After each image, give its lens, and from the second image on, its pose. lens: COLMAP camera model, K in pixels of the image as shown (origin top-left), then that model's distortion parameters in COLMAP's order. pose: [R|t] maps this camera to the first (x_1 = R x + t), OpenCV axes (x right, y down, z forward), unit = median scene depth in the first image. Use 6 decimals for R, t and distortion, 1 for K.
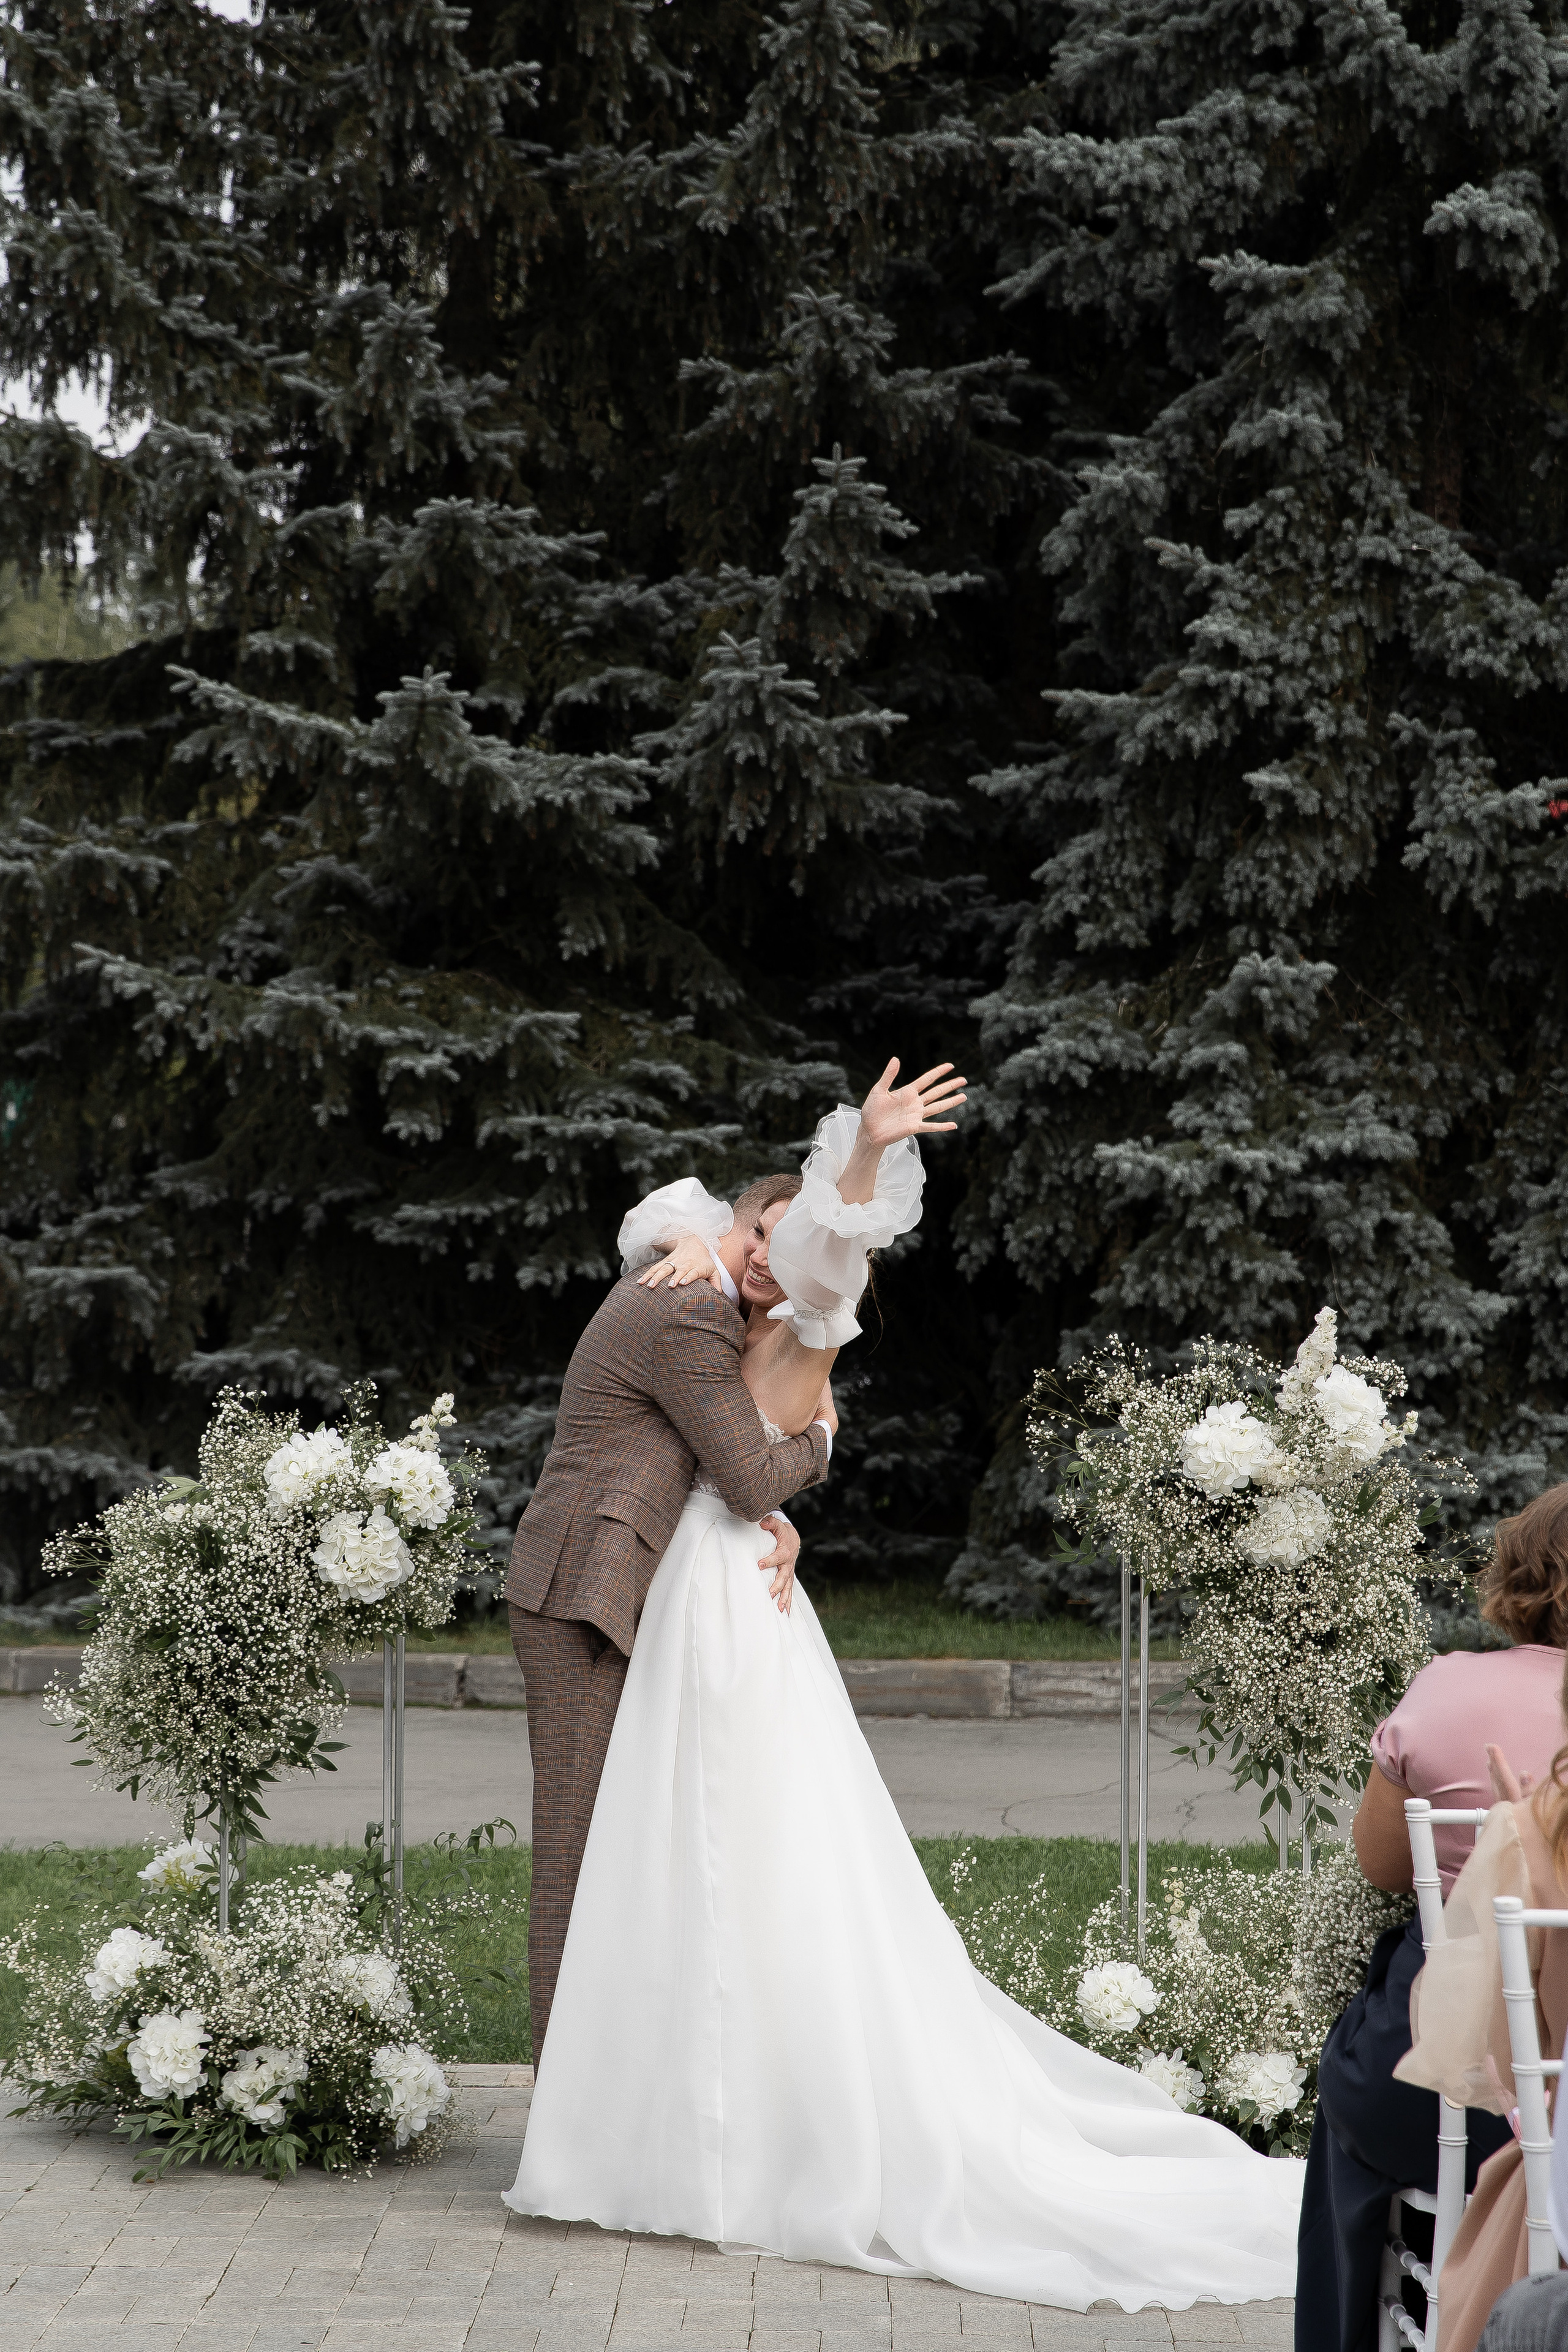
lens RADIAL K [[4897.0, 0, 691.2], [0, 4897.0, 1168.8], [0, 0, 1]] dist [0.158802, 0.004832]
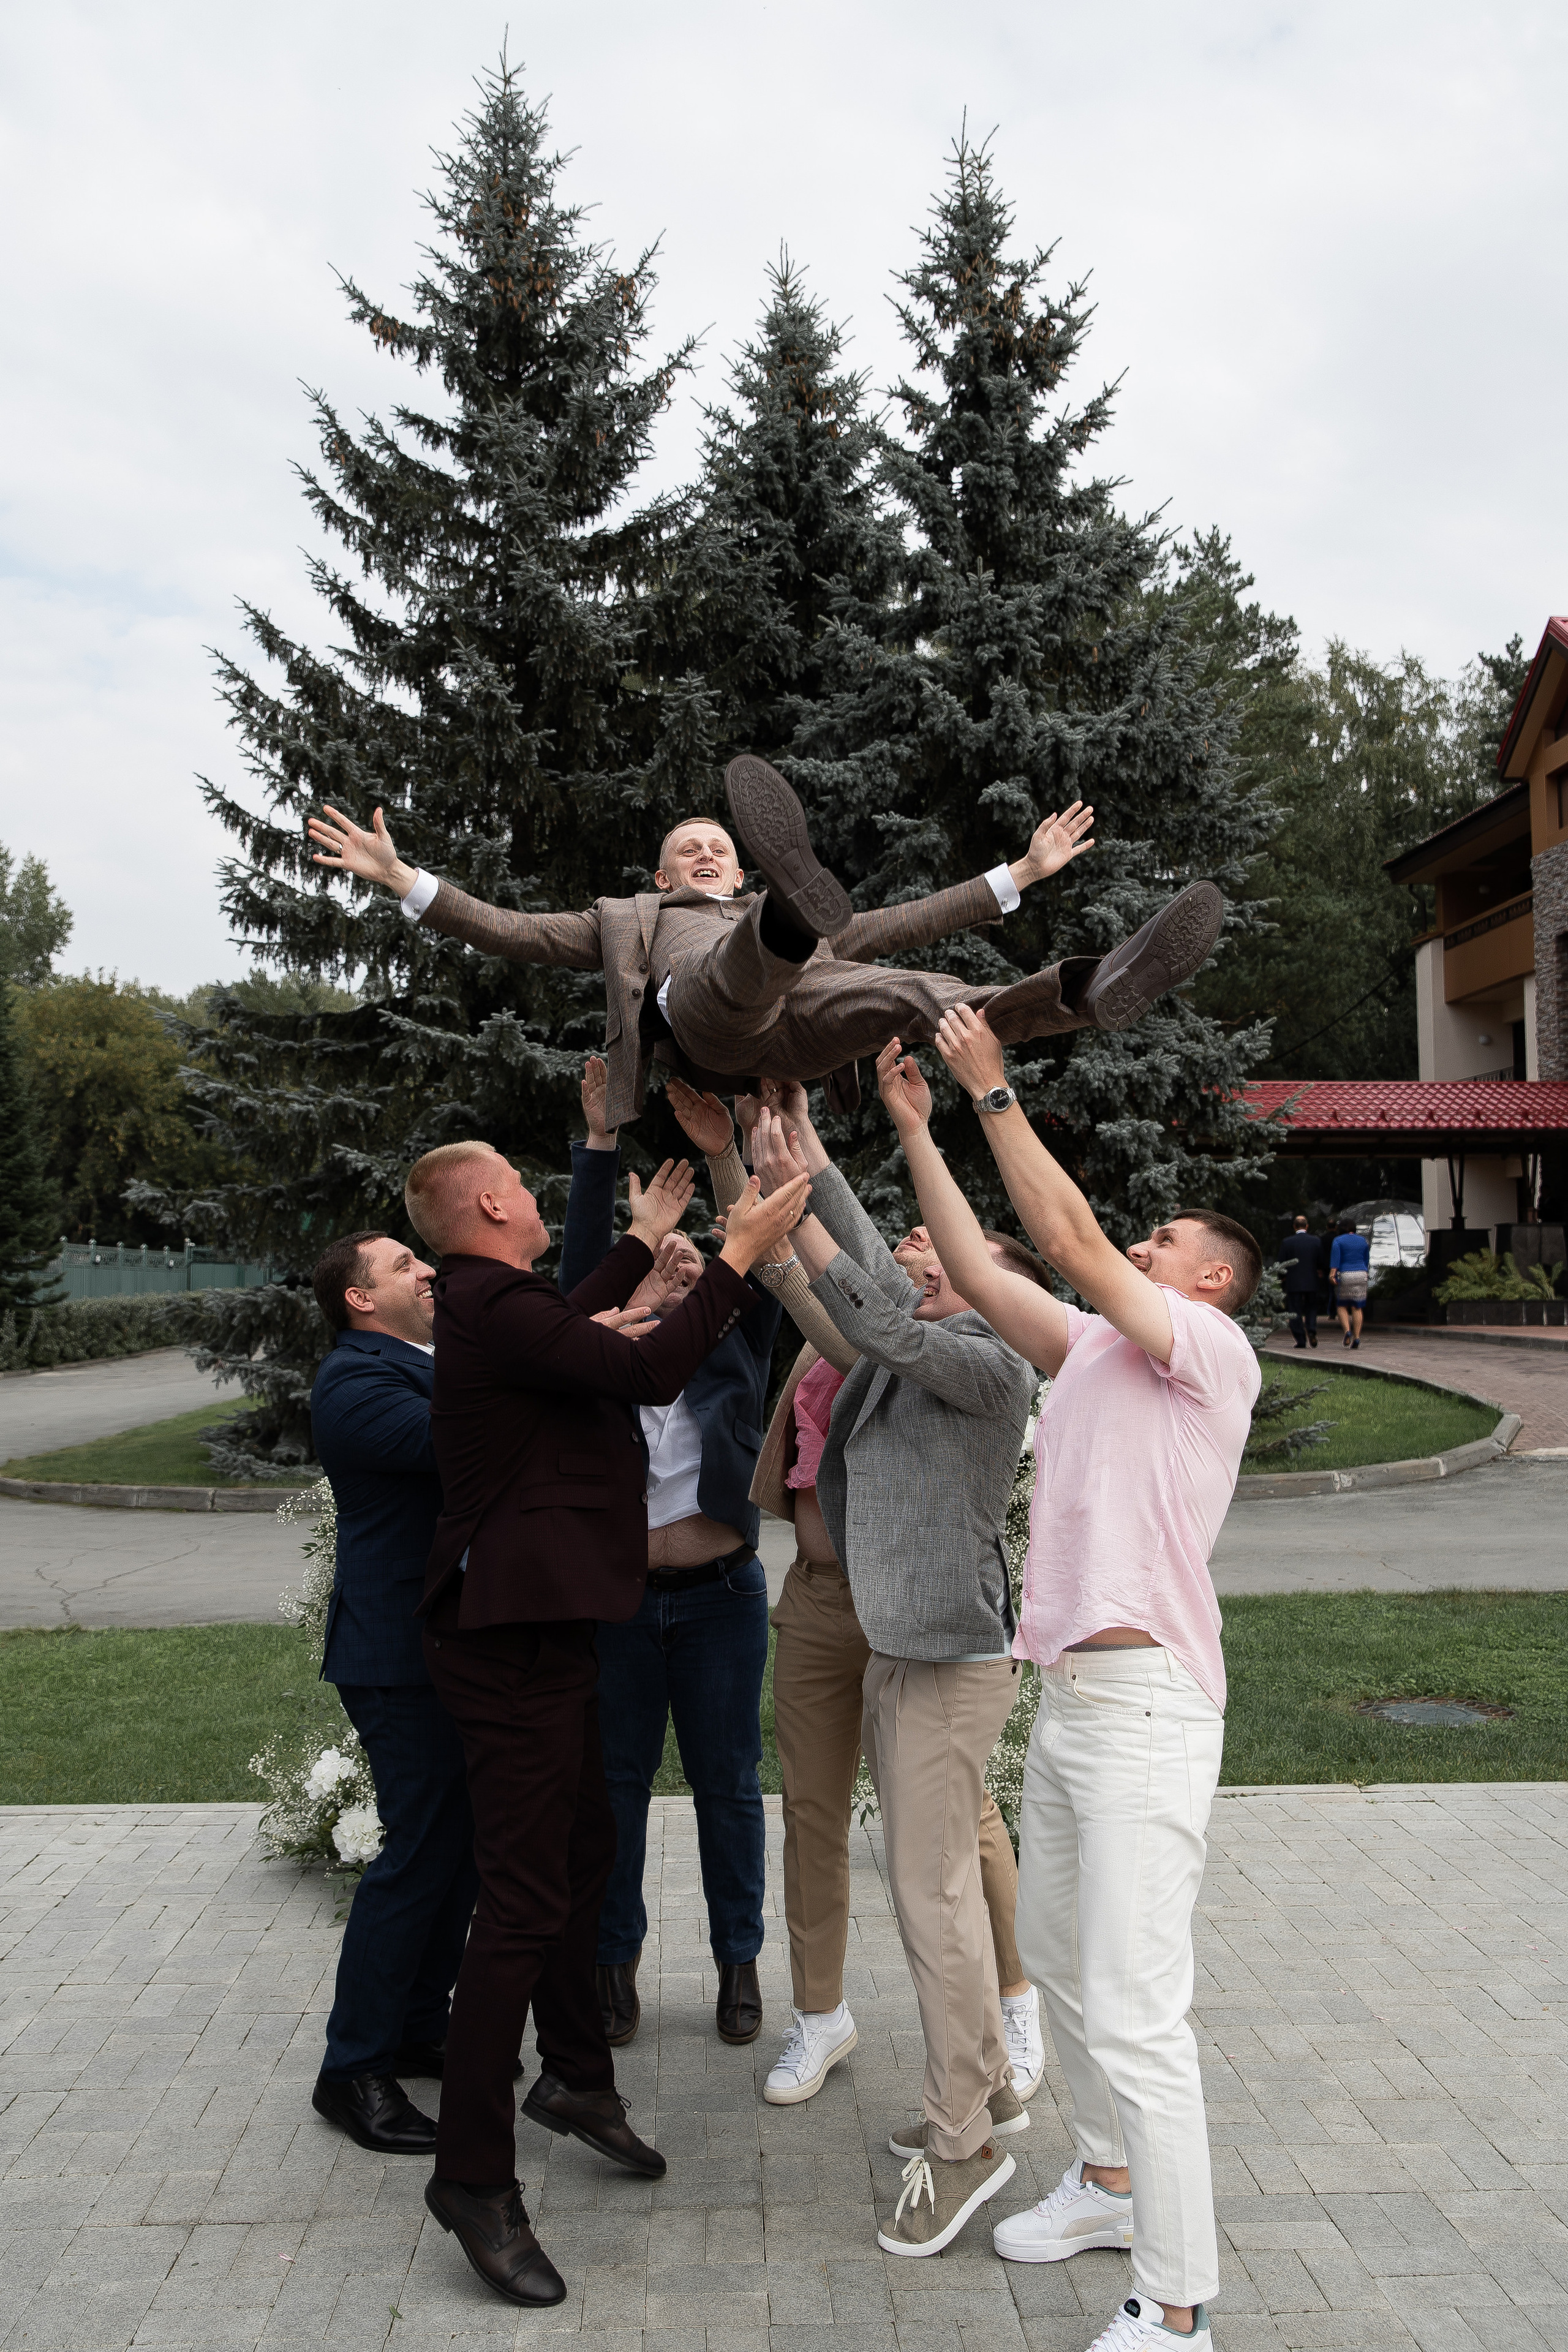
lens RADIAL K [[1972.9, 0, 754.1], [0, 1972.9, 1142.5], [0, 0, 1]] dist [-0.028539, 0.026204]
pose [[0.997112, -0.008684, 0.075454, -0.011730], [0.012388, 0.998733, -0.048772, -0.004120], [-0.074934, 0.049566, 0.995956, 0.164887]]
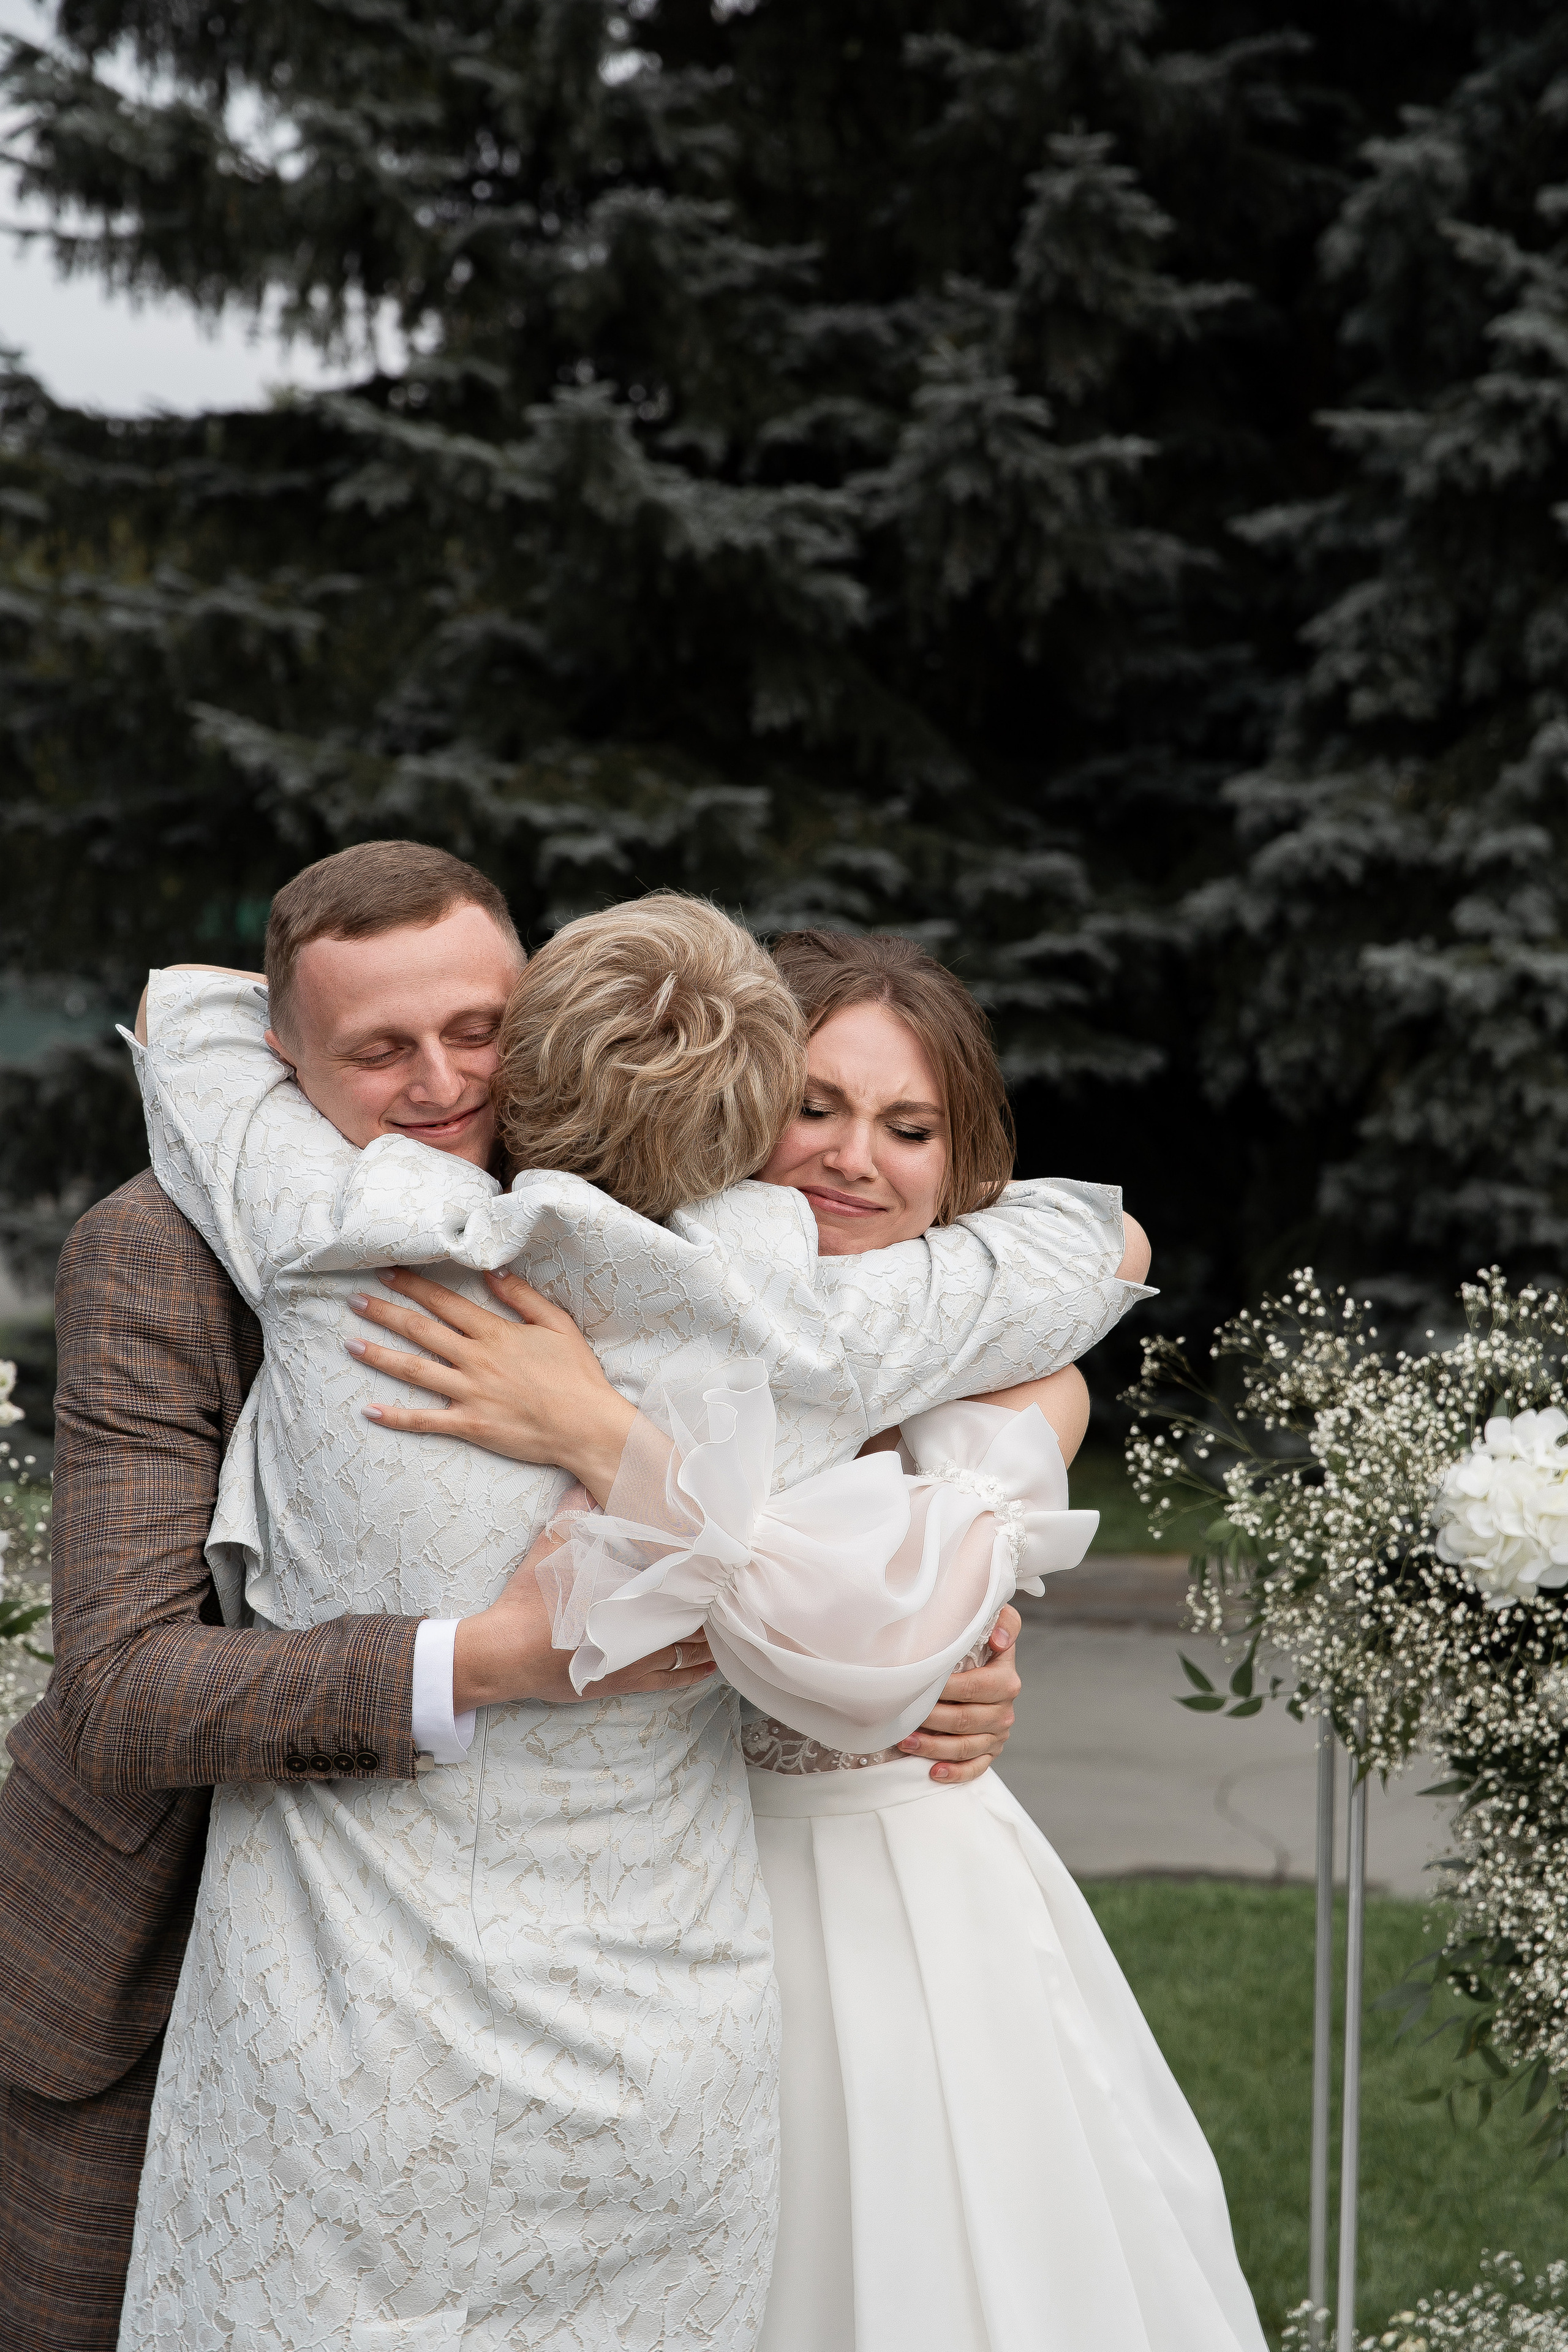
lens RADIAL K [[4120.2, 0, 784.0], [0, 4120.2, 1176.0], [0, 0, 1]] dist [0.094822, 0.137290]
pose [[0.997720, 0.015476, -0.065691, 0.029086], [-0.012495, 0.998884, 0.045557, 0.002665], [0.066322, -0.044632, 0.996800, 0.275821]]
